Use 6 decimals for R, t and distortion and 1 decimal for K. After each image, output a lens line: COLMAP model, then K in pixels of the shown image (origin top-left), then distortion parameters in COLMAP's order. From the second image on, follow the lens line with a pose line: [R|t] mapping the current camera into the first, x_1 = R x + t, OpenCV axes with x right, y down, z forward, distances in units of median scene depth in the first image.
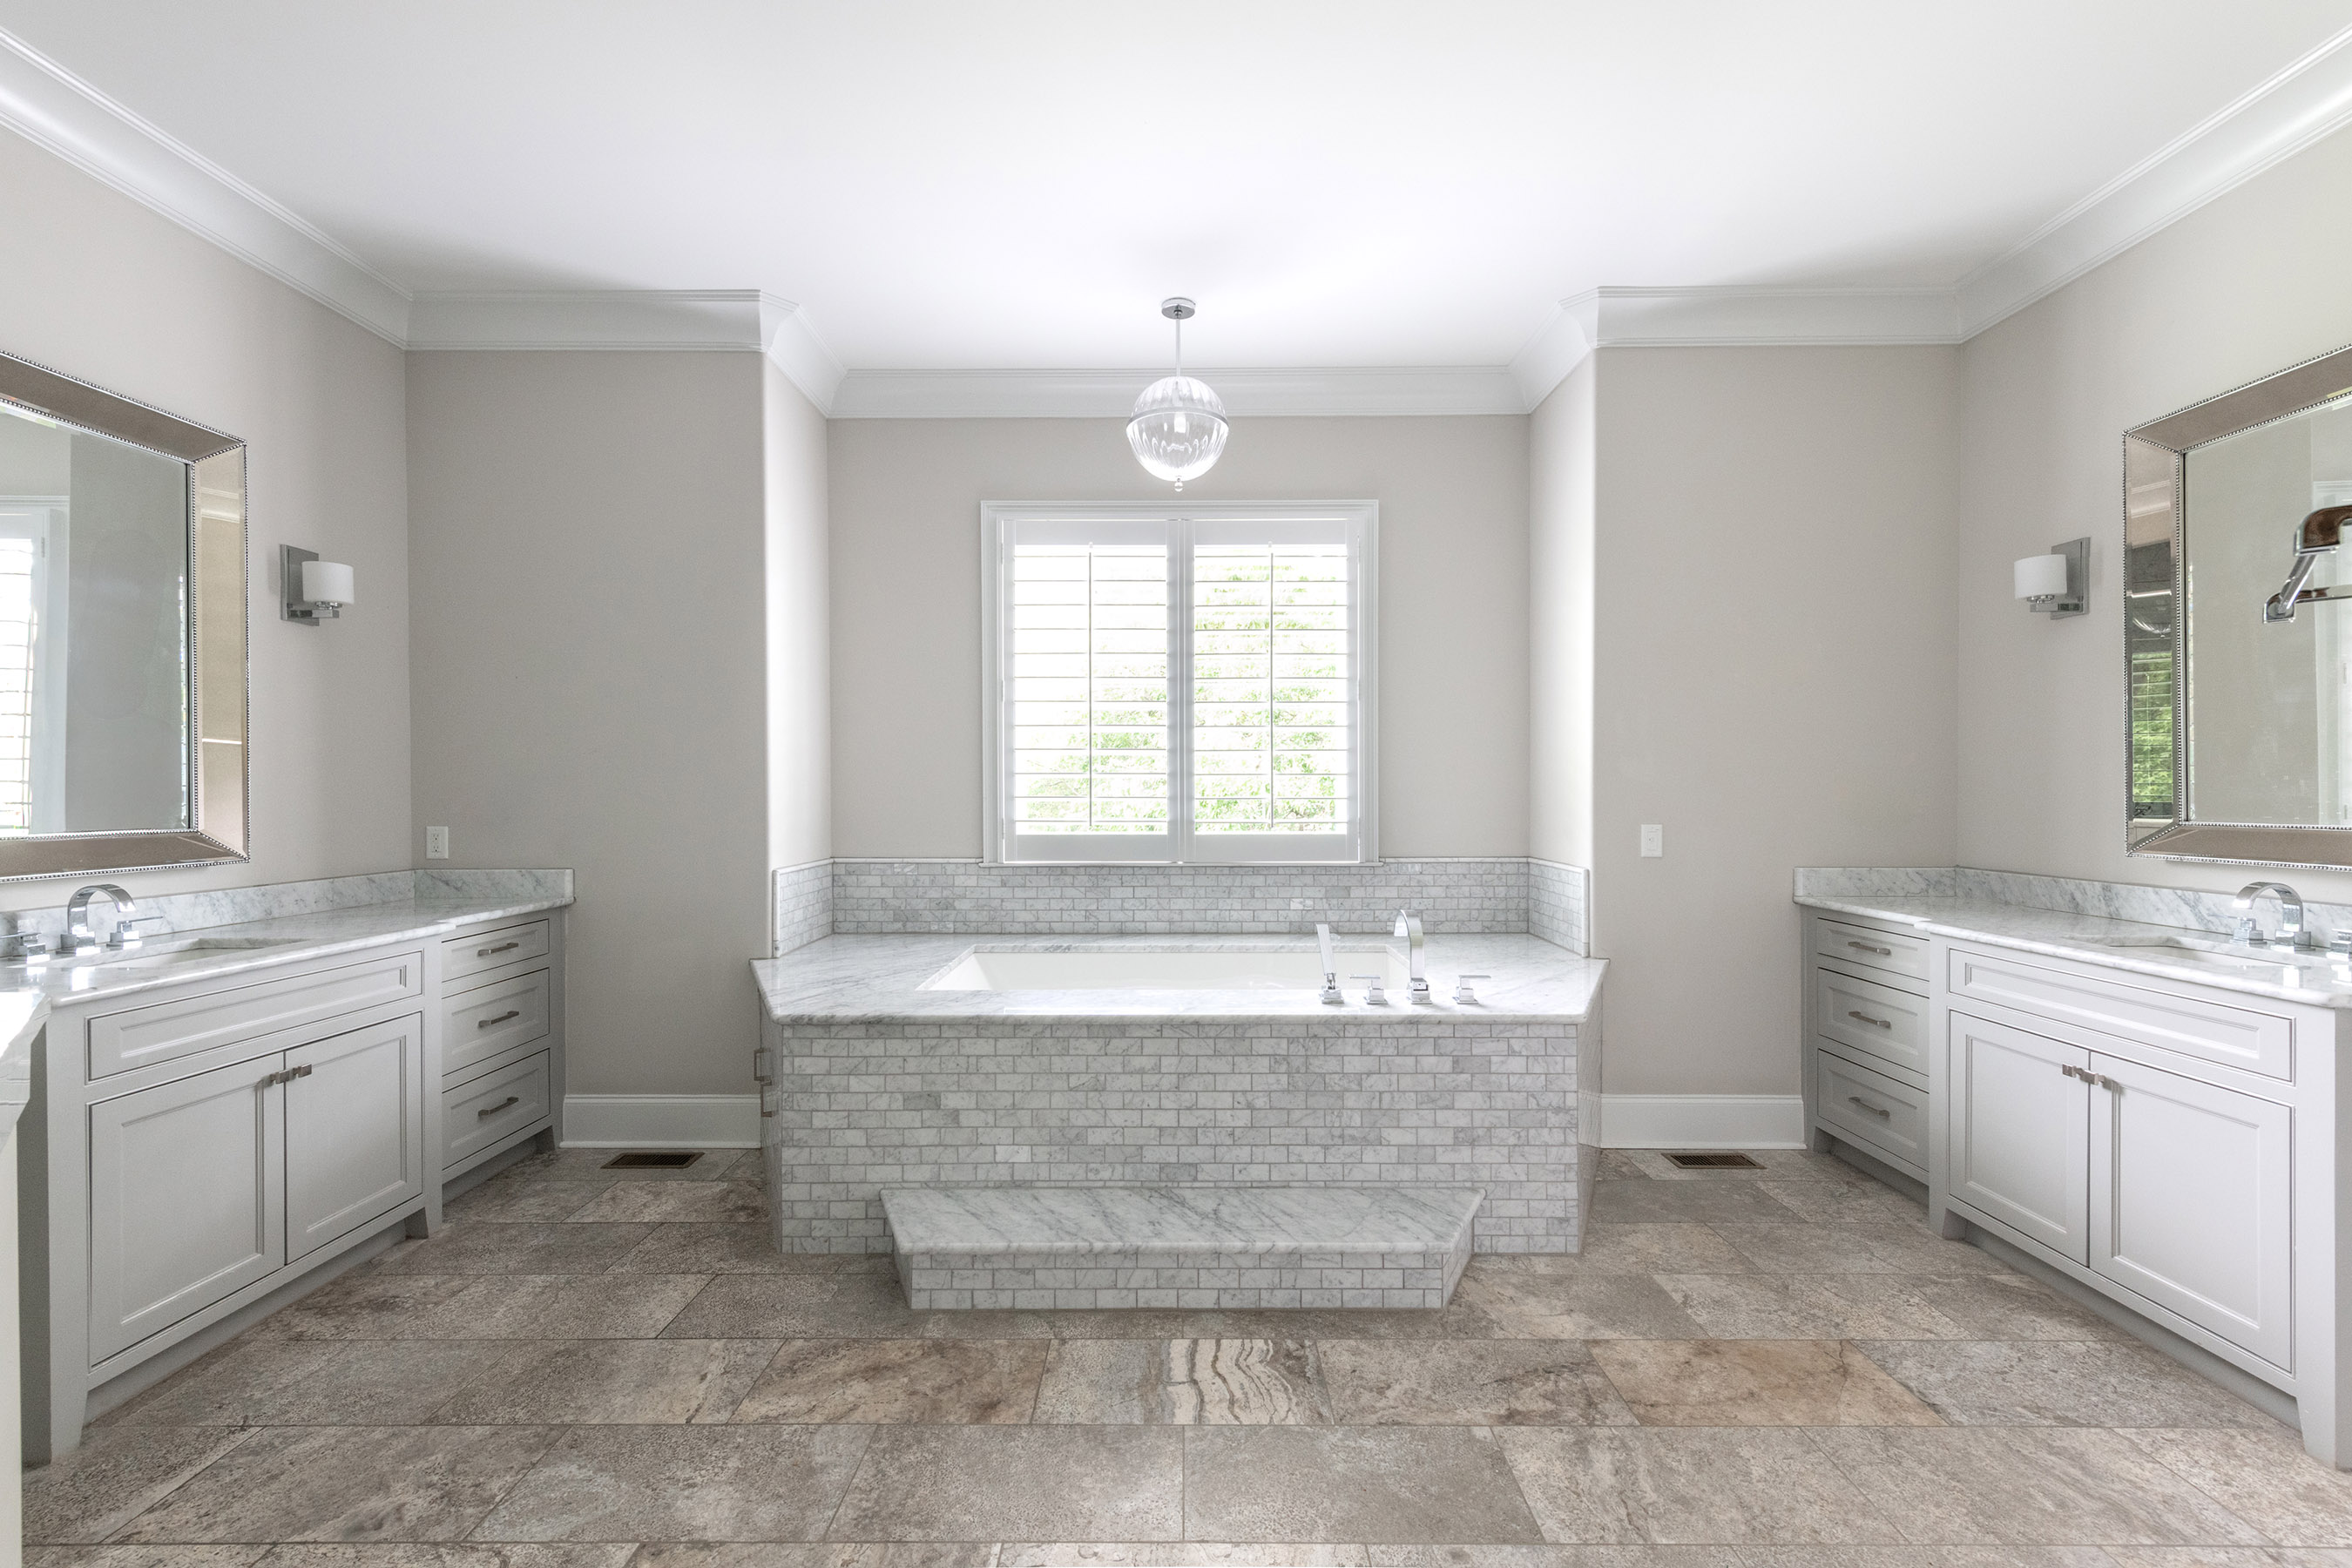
lens RADIAL K [[958.0, 0, 1172.8], [0, 958.0, 810.5], [0, 0, 1]] dist [0.016055, -0.005352]
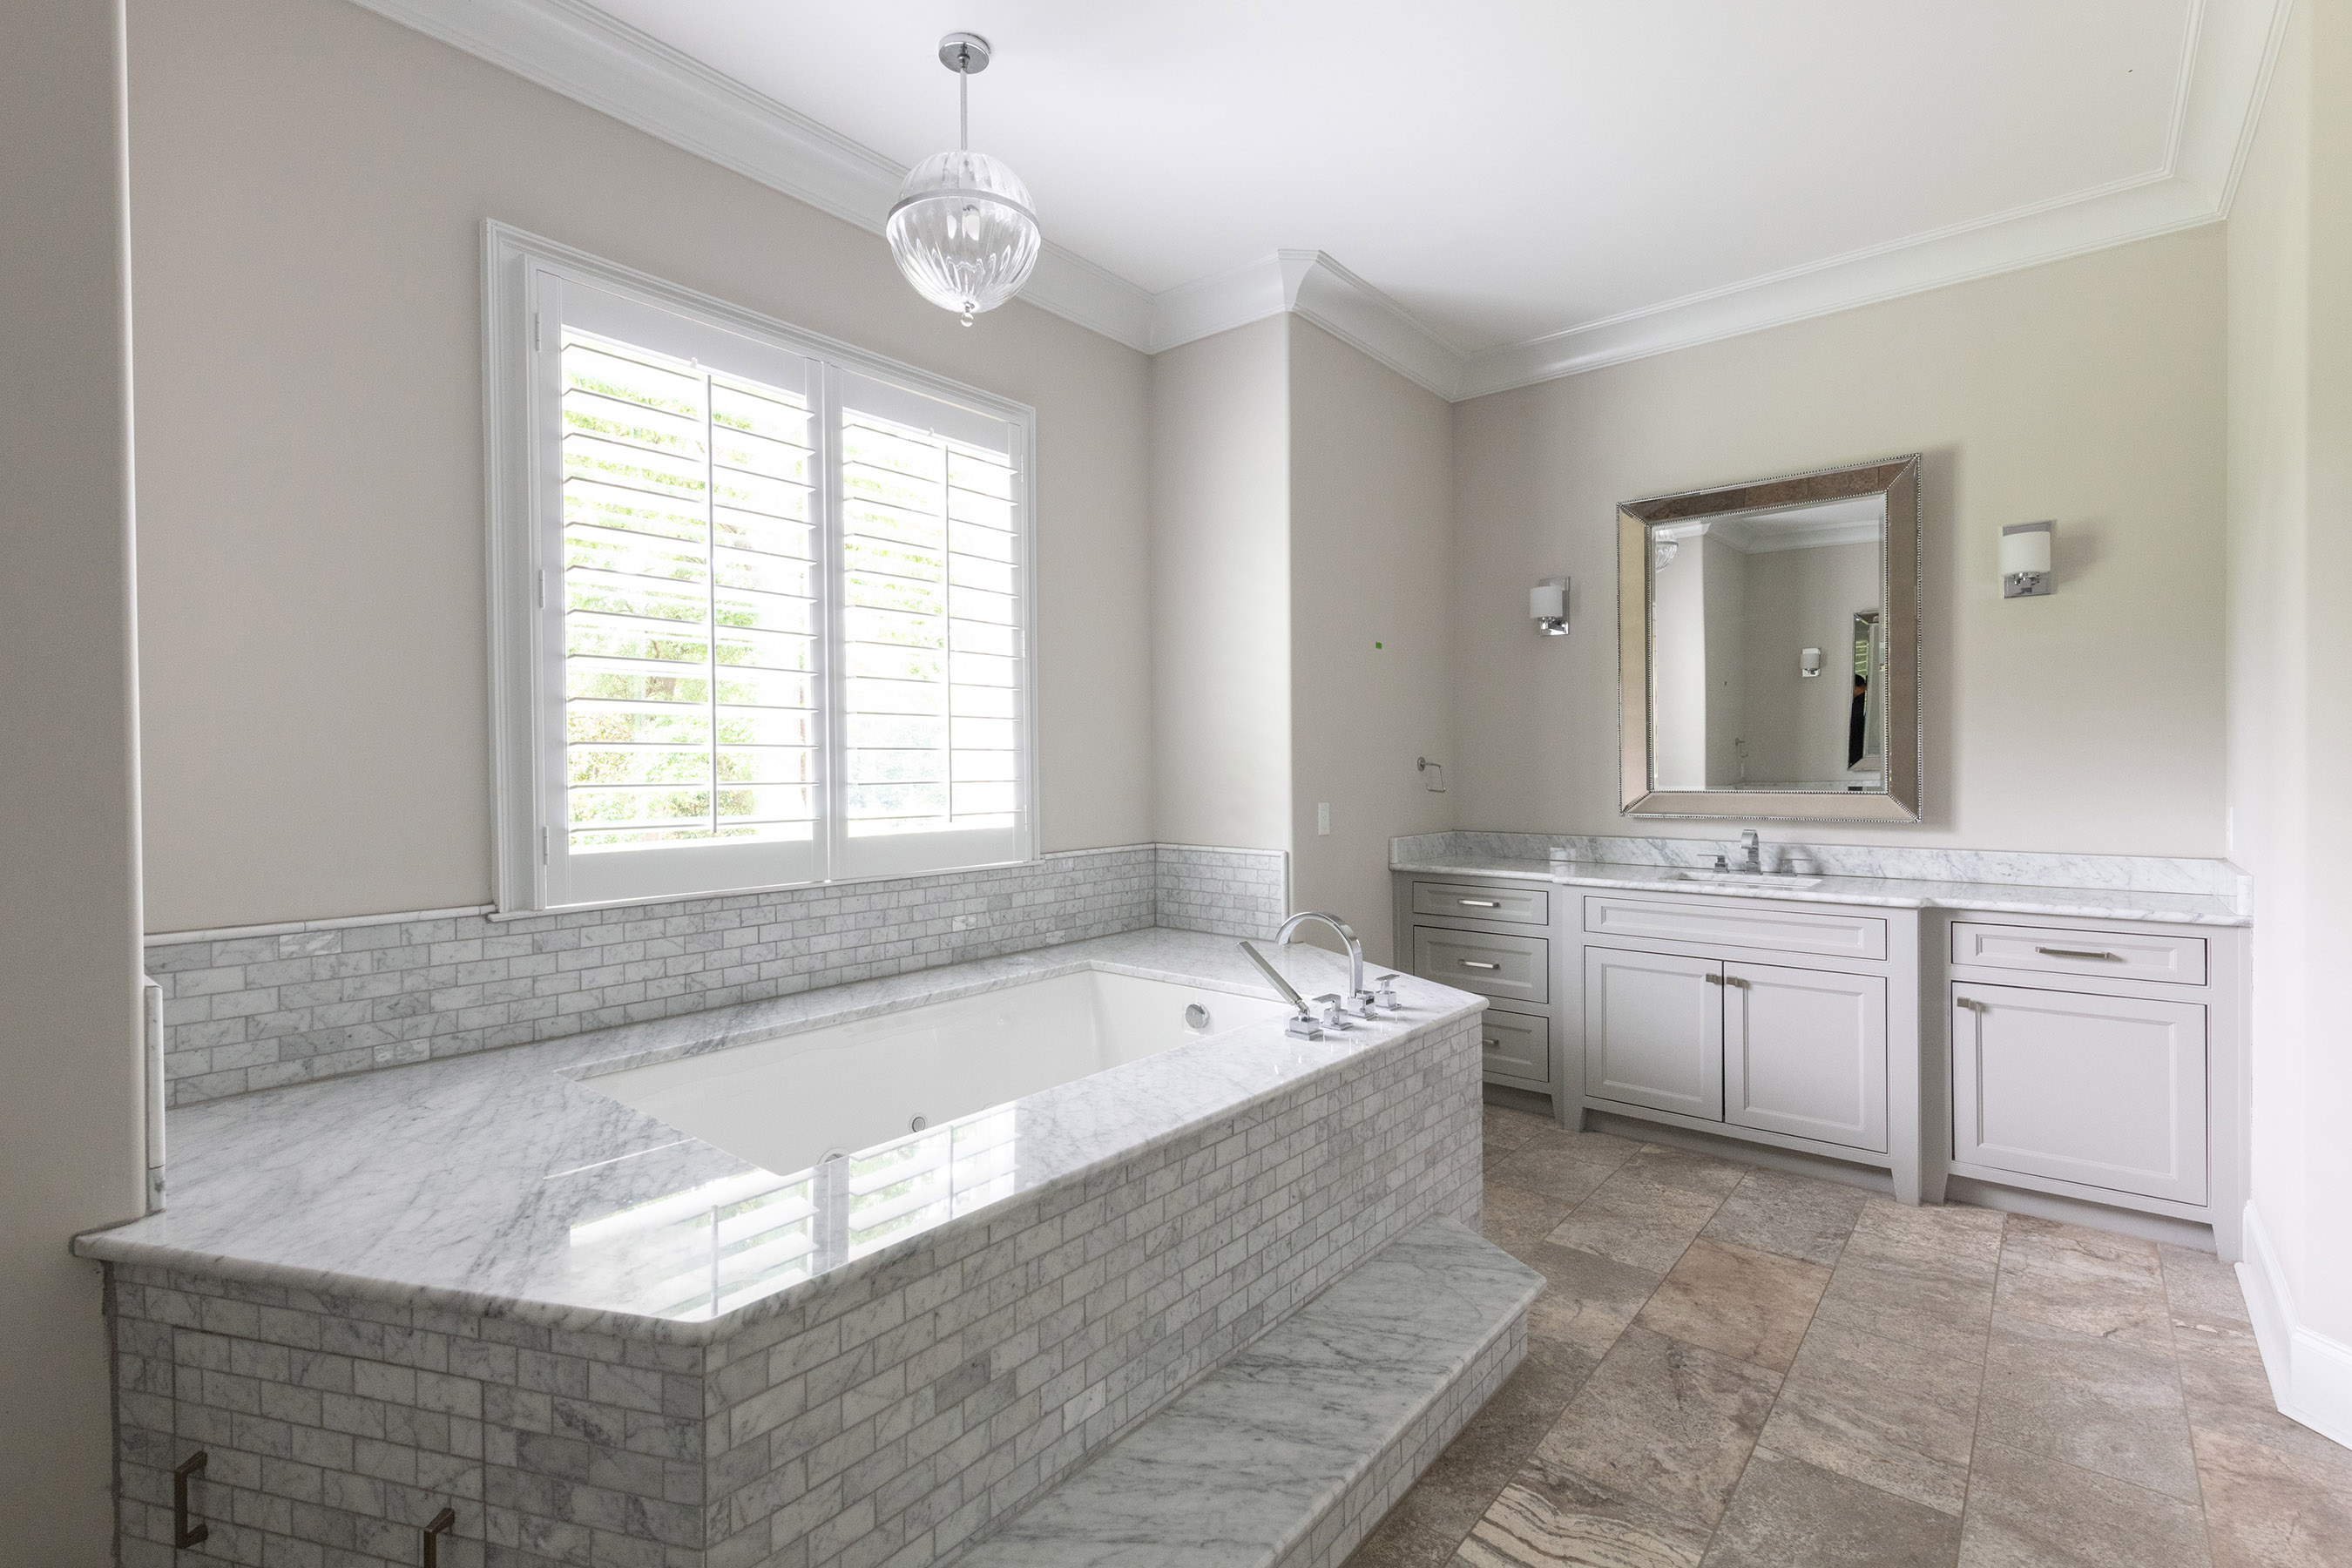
lens RADIAL K [[1066.1, 0, 1126.6], [0, 1066.1, 778.2], [0, 0, 1]] dist [0.010315, -0.000917]
pose [[0.662509, -0.011074, 0.748972, -0.604359], [0.019550, 0.999806, -0.002510, -0.015721], [-0.748799, 0.016305, 0.662597, 0.531334]]
